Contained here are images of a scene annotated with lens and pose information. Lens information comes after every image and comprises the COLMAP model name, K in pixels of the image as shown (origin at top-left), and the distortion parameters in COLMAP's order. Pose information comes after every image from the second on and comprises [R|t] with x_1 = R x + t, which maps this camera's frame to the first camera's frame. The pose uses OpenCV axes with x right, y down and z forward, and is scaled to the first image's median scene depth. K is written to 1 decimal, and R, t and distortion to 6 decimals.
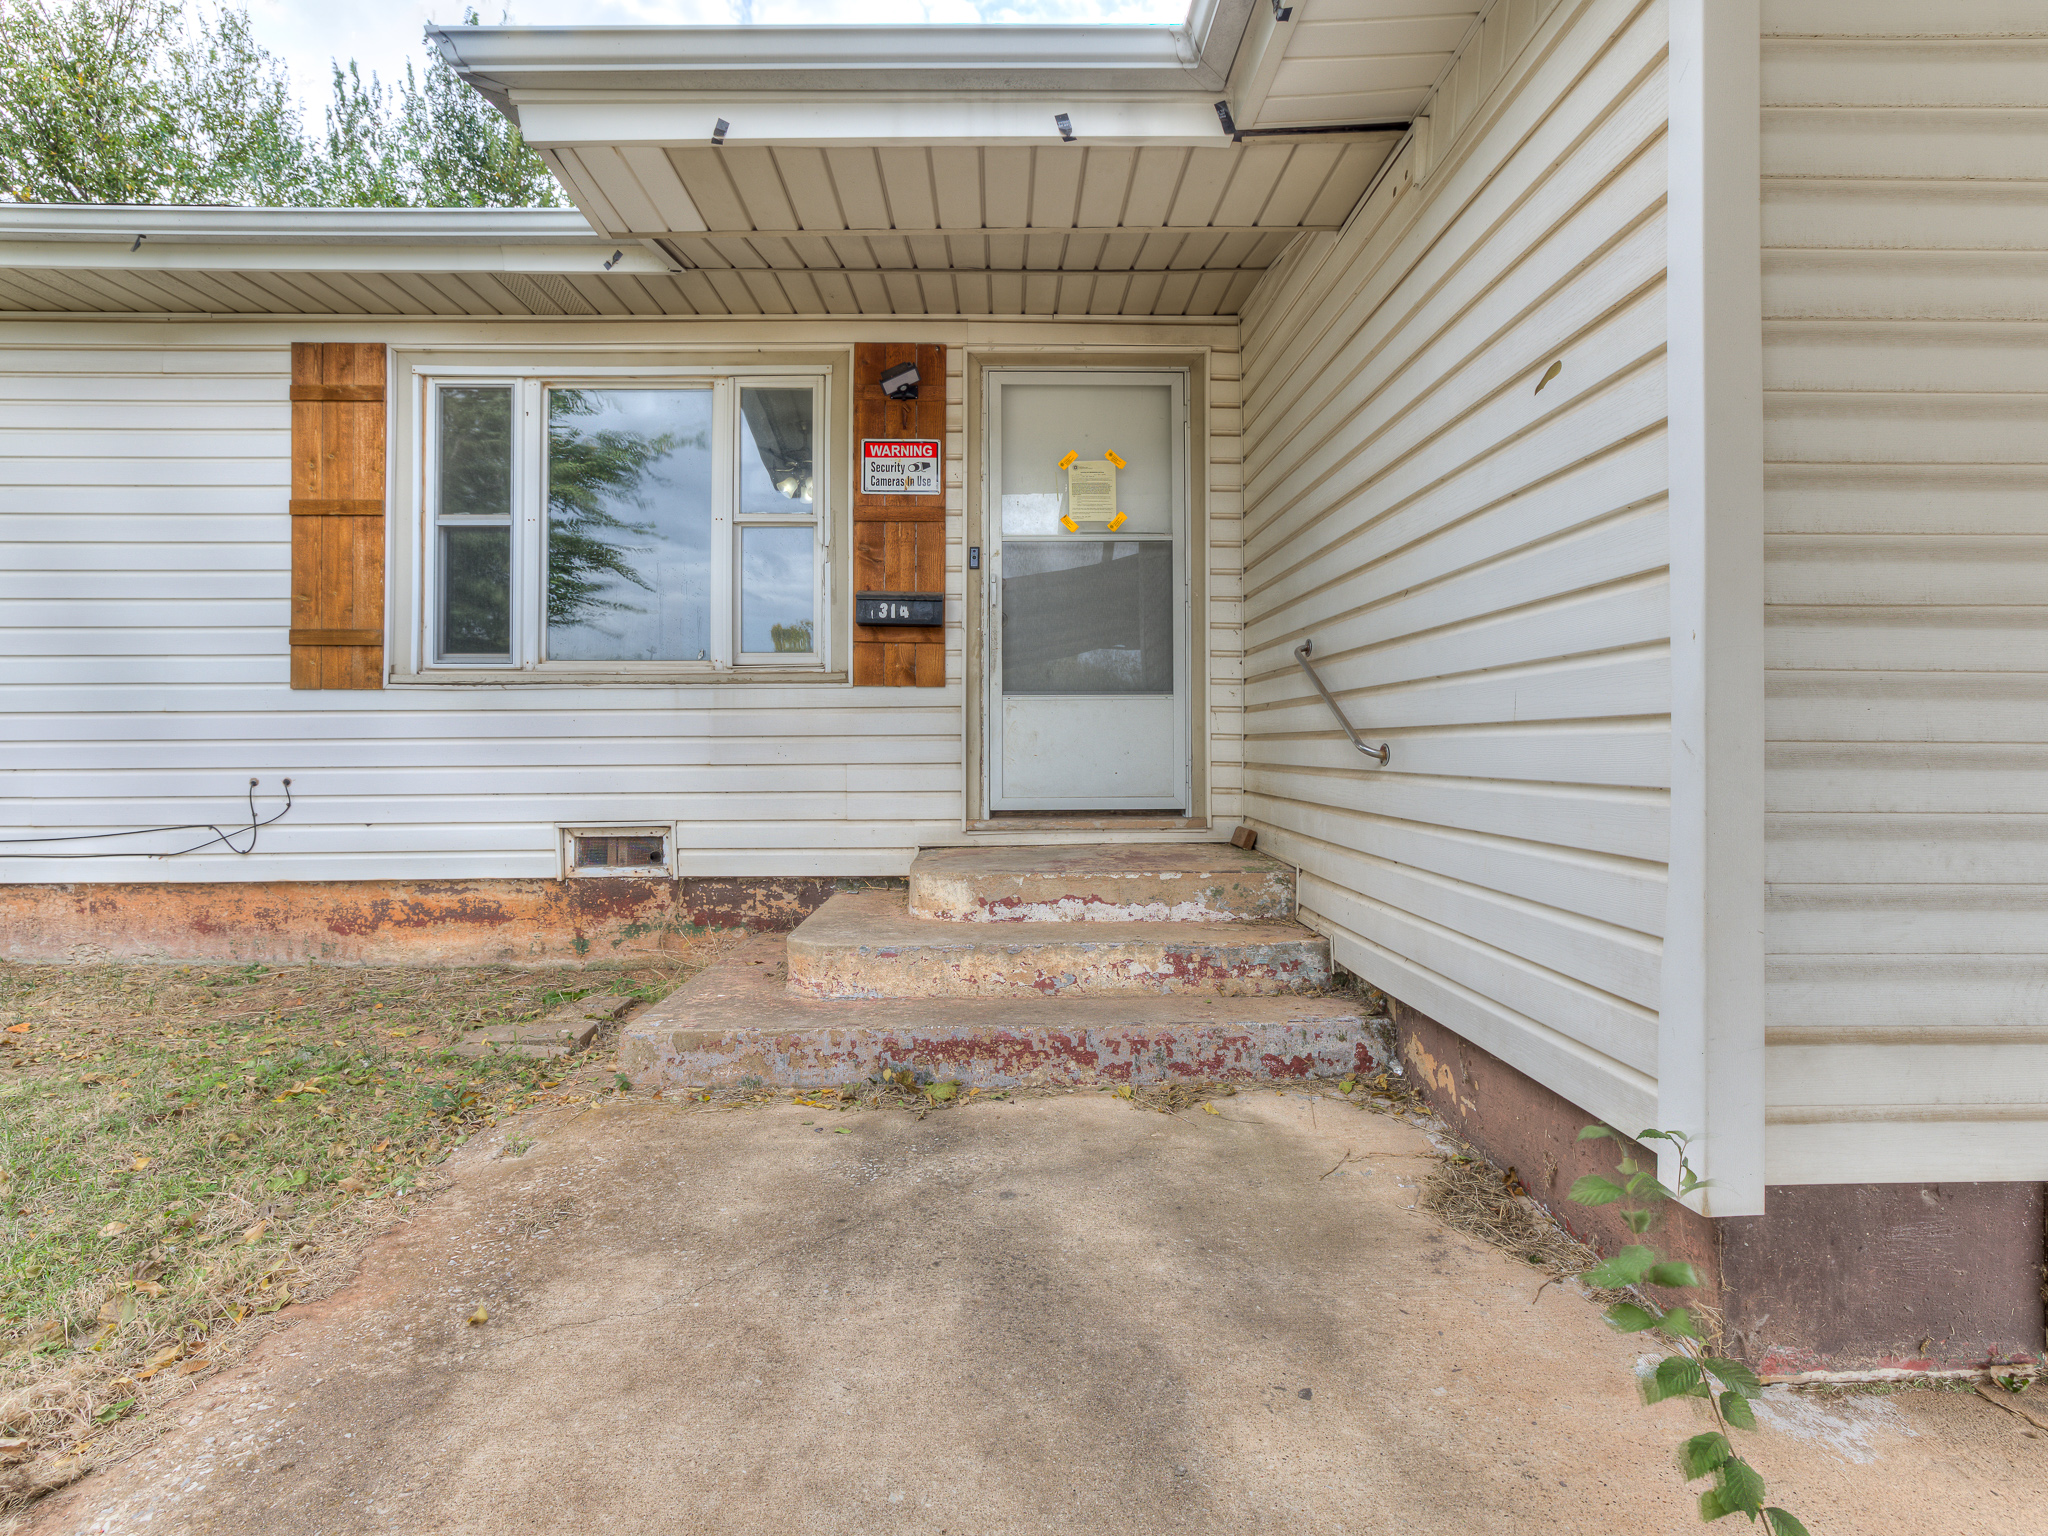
lens RADIAL K [[991.0, 0, 1038.0], [0, 991.0, 752.4], [0, 0, 1]] dist [-0.022938, 0.000547]
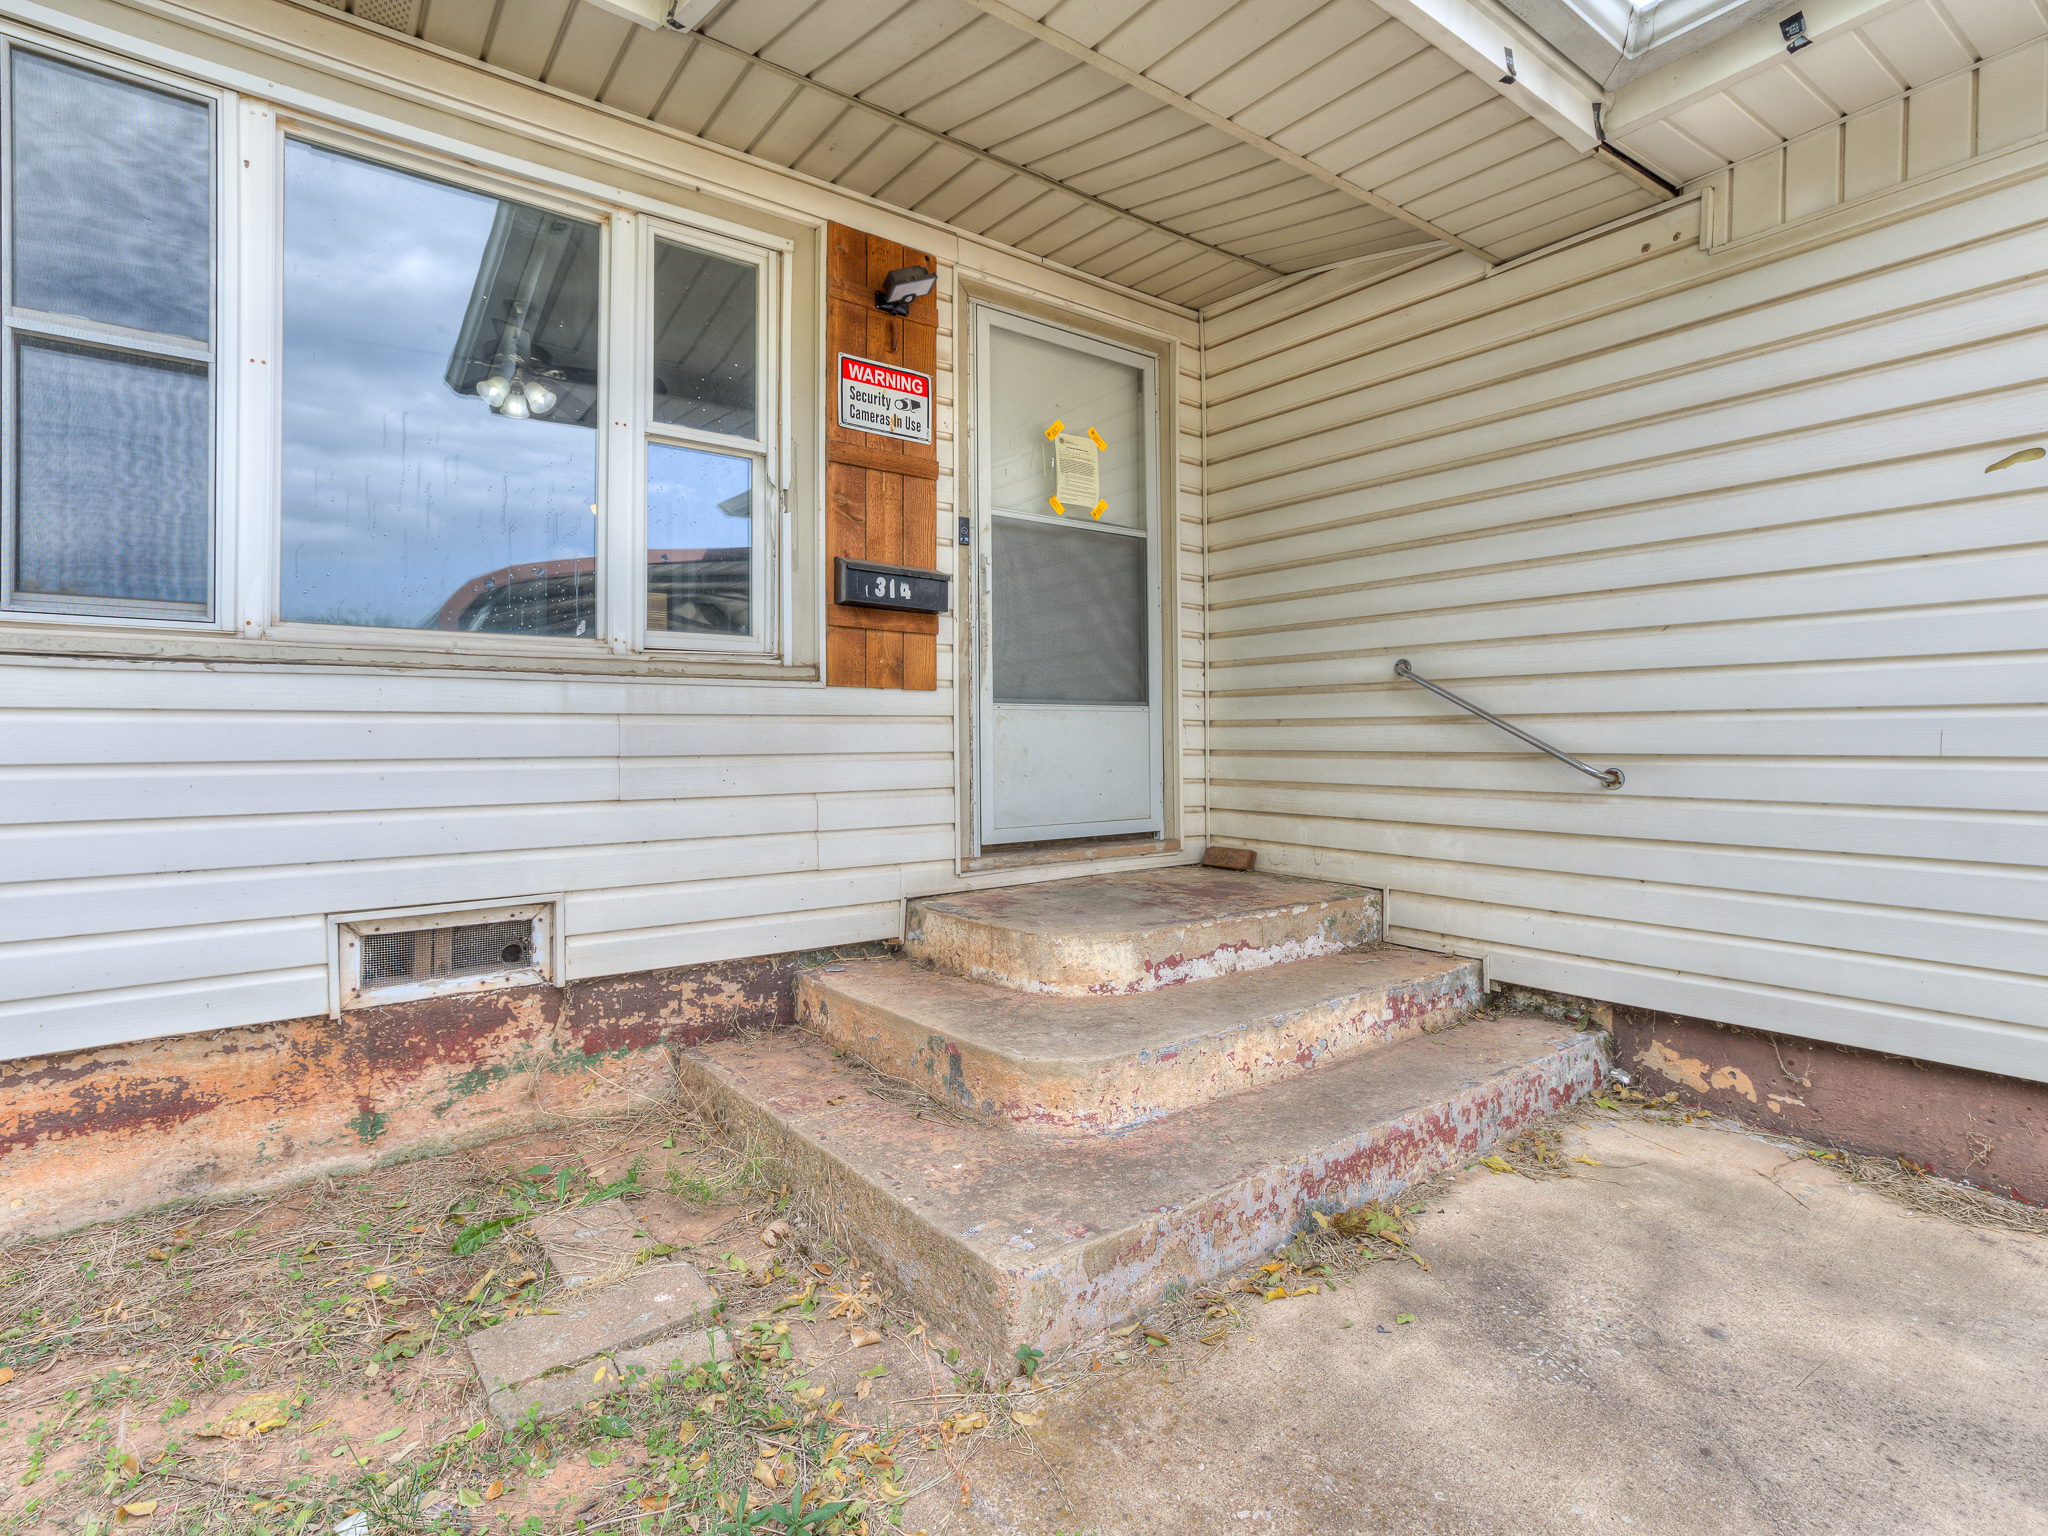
lens RADIAL K [[977.7, 0, 1062.6], [0, 977.7, 738.0], [0, 0, 1]] dist [-0.028661, 0.015789]
pose [[0.821564, 0.002313, 0.570112, -0.454832], [0.004733, 0.999930, -0.010877, -0.020313], [-0.570097, 0.011635, 0.821495, 0.311344]]
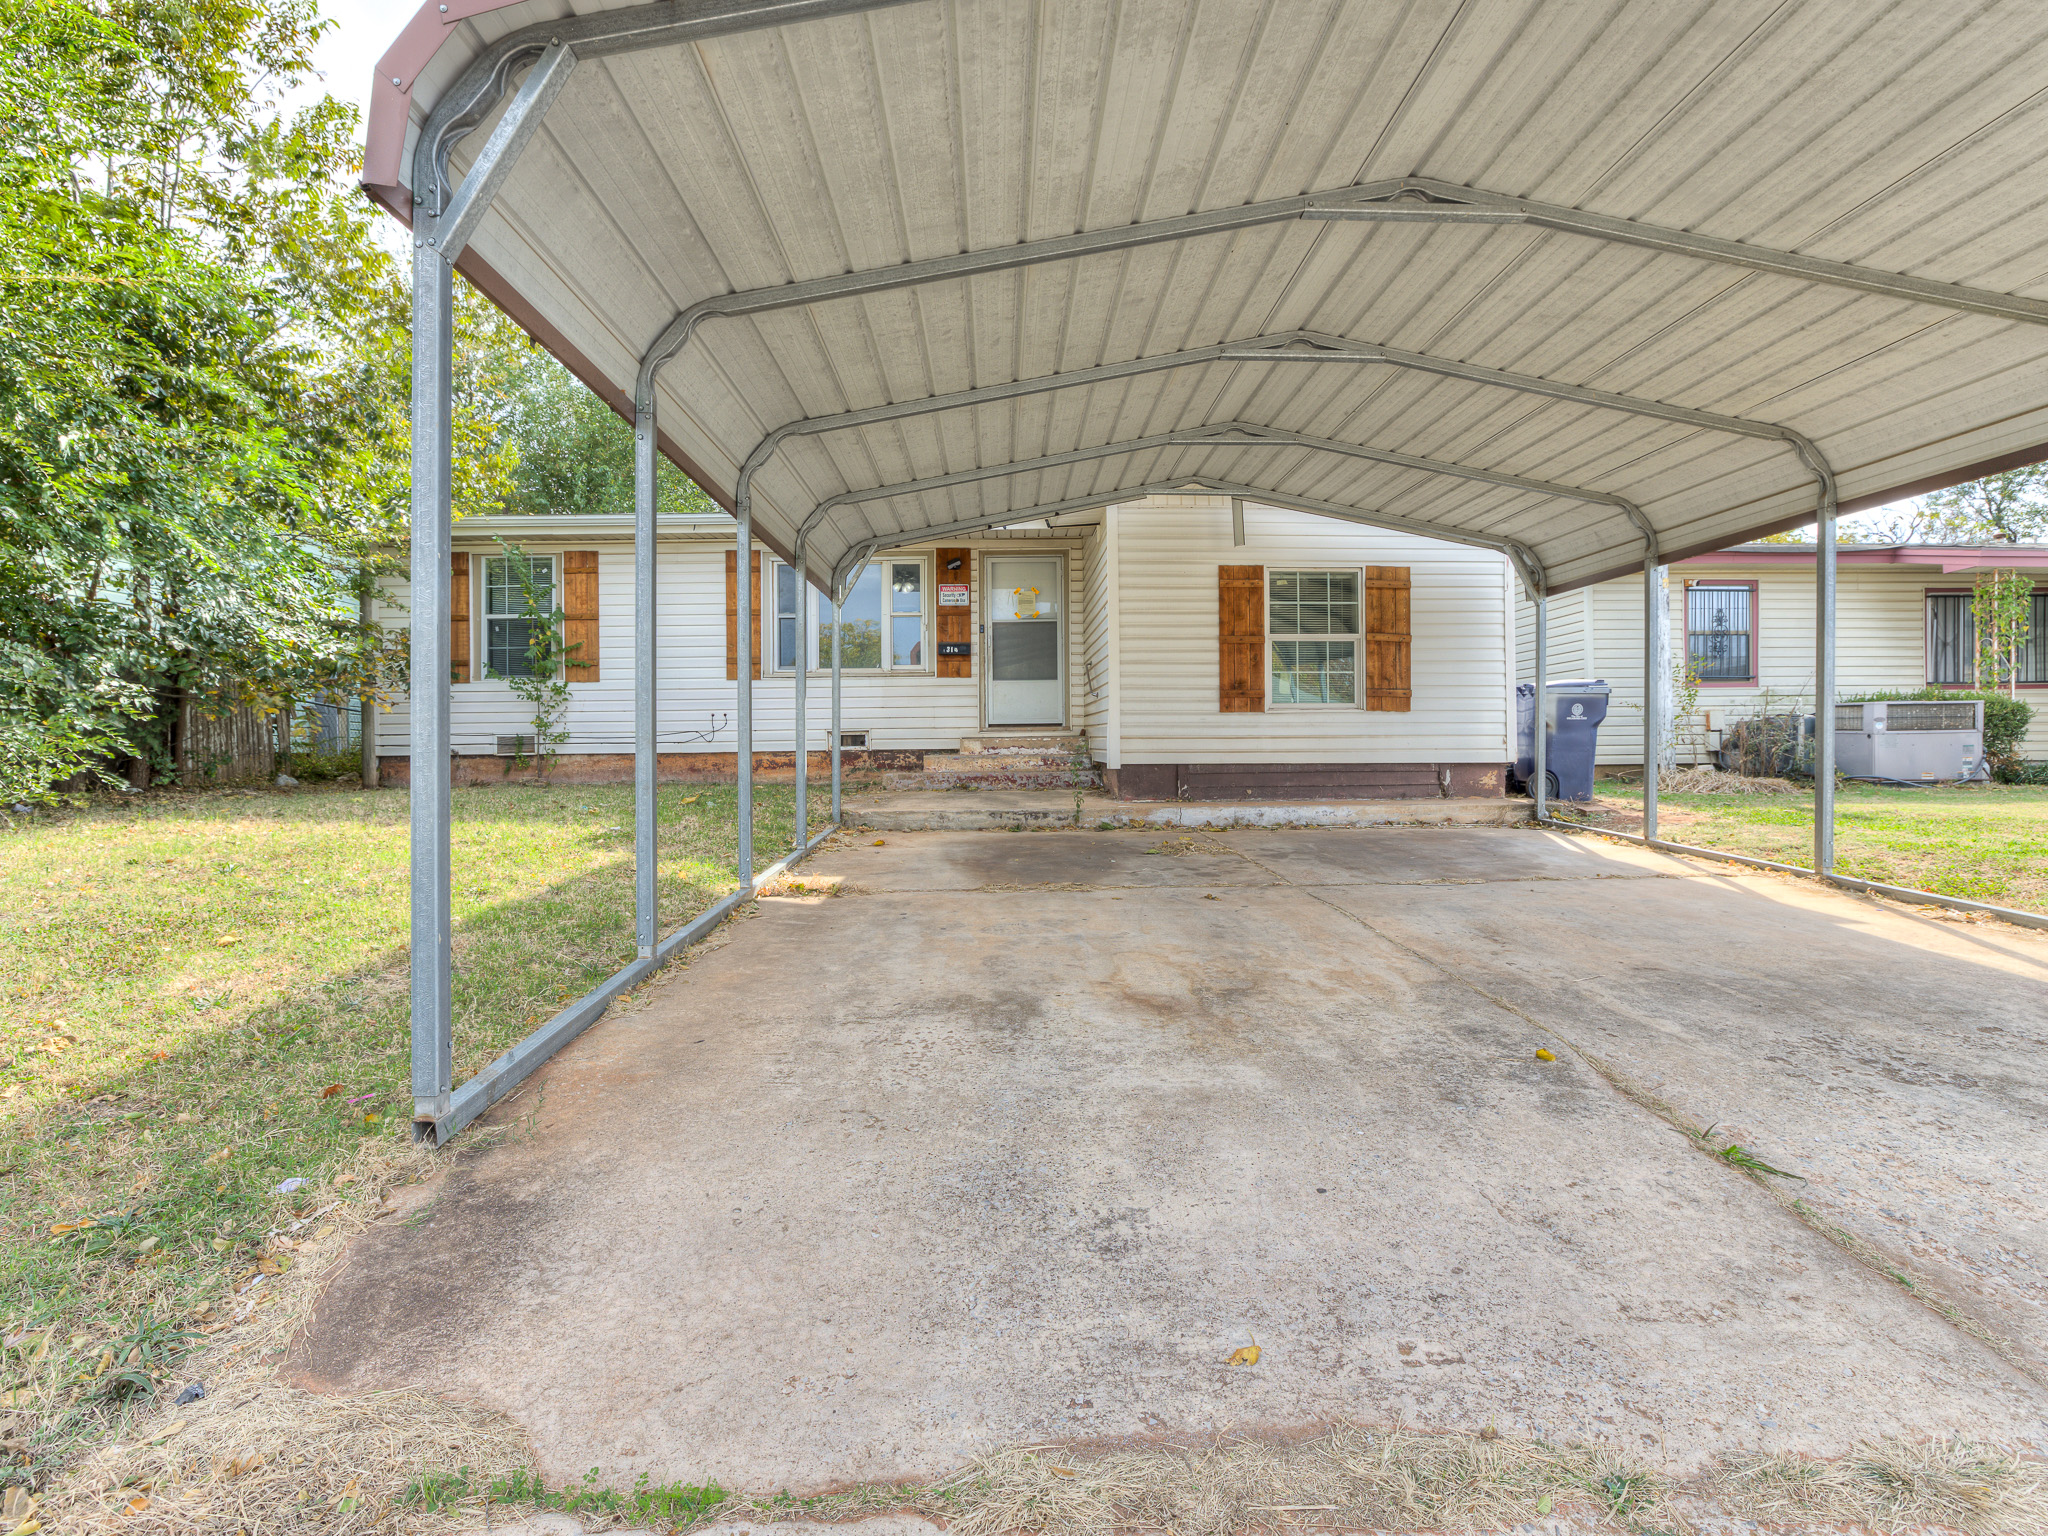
lens RADIAL K [[977.7, 0, 1062.6], [0, 977.7, 738.0], [0, 0, 1]] dist [-0.028661, 0.015789]
pose [[0.999866, -0.008284, 0.014085, 0.114023], [0.008334, 0.999959, -0.003471, 0.107940], [-0.014056, 0.003588, 0.999895, -1.636877]]
